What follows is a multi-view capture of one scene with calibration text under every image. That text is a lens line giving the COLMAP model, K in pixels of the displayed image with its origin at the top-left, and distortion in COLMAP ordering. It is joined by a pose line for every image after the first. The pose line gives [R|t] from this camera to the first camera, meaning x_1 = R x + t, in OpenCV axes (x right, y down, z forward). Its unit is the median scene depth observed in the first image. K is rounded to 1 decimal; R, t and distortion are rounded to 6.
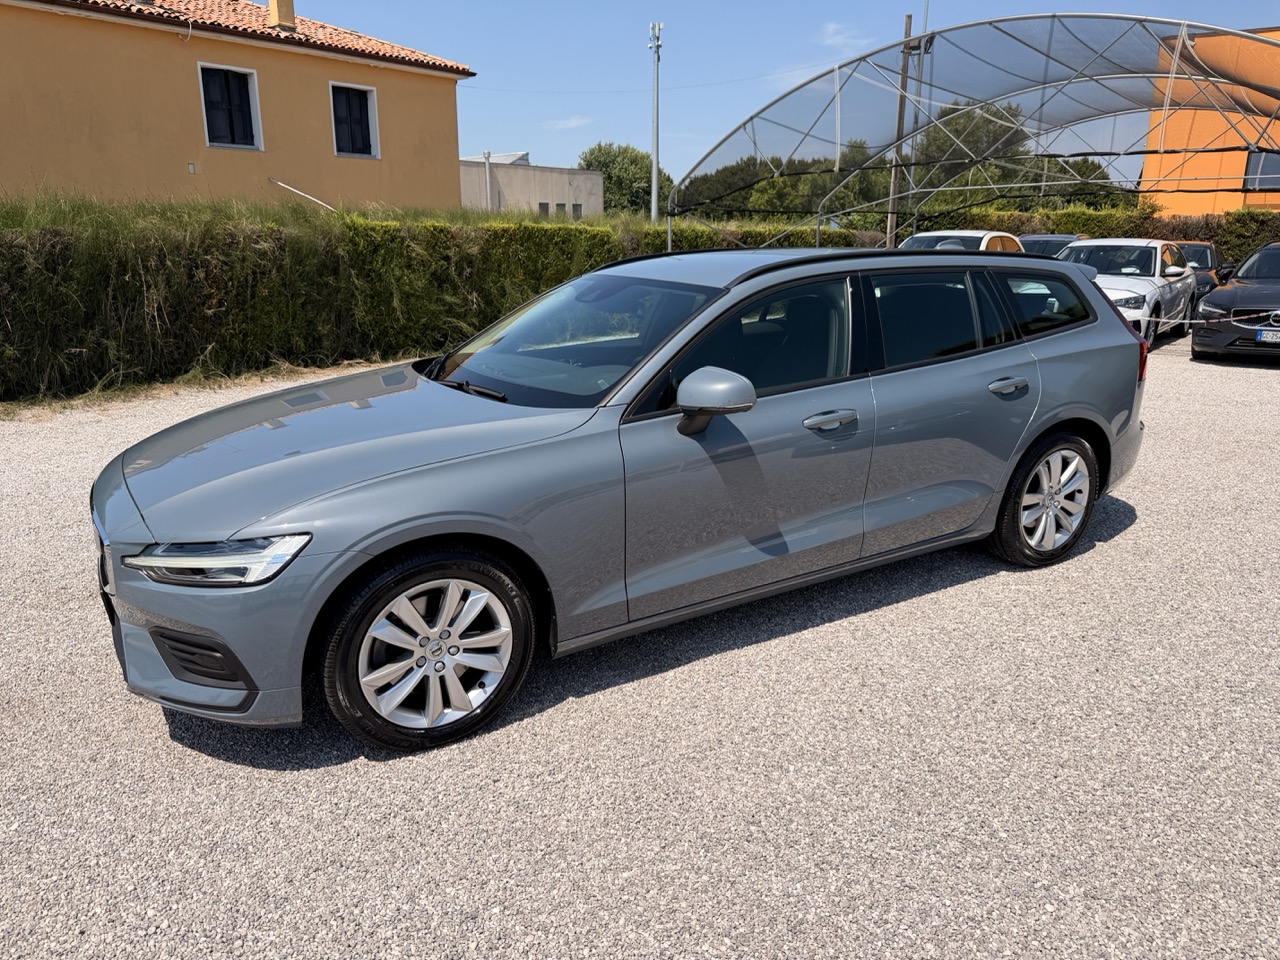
lens RADIAL K [[912.2, 0, 630.0], [0, 912.2, 486.0], [0, 0, 1]] dist [0.052554, -0.070636]
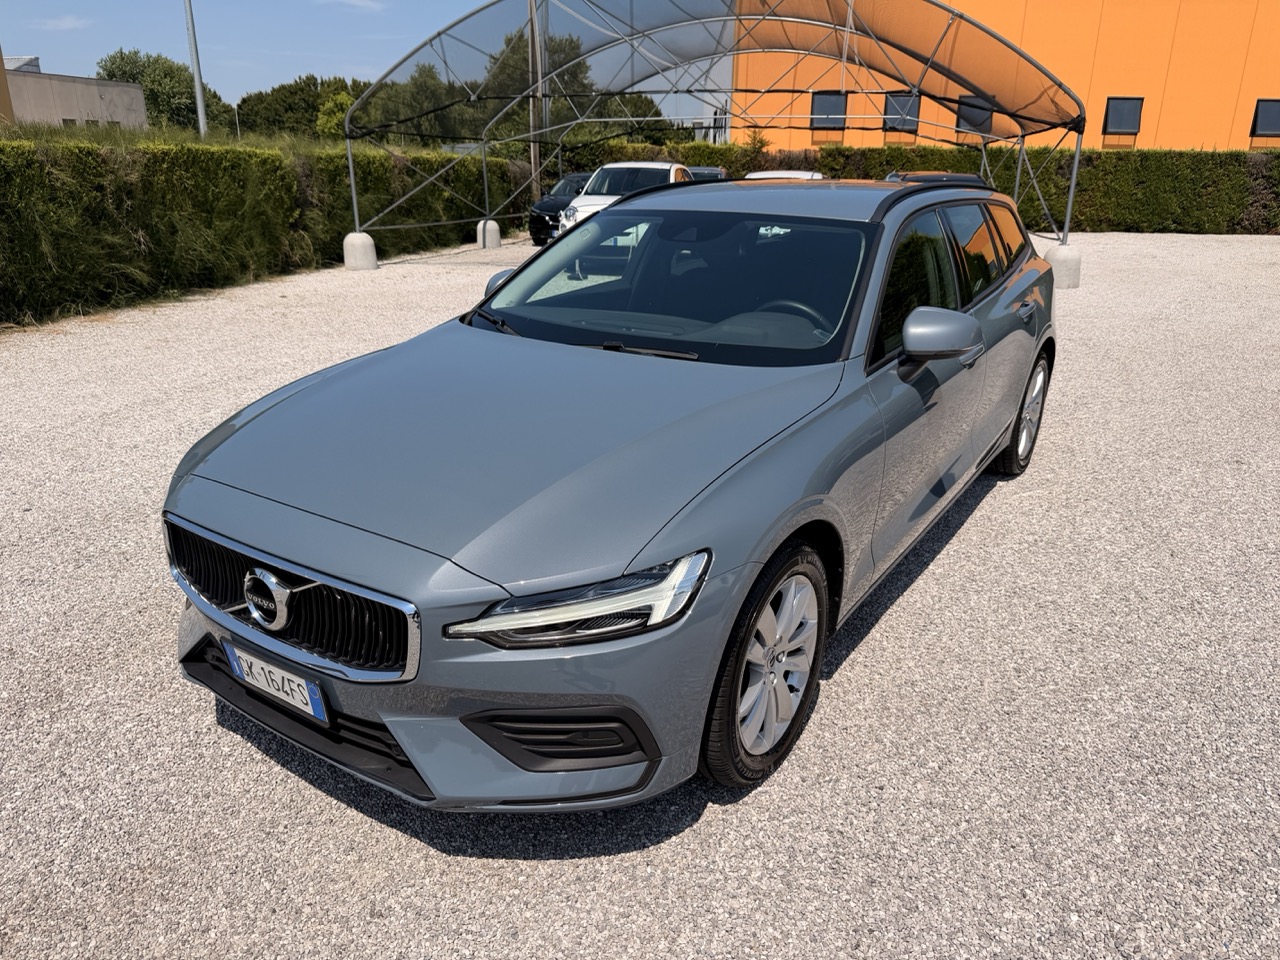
lens RADIAL K [[908.4, 0, 599.8], [0, 908.4, 478.4], [0, 0, 1]] dist [0.042415, -0.061251]
pose [[0.888808, -0.139968, 0.436381, -0.177868], [0.110983, 0.989613, 0.091370, -0.021023], [-0.444638, -0.032779, 0.895110, 0.078844]]
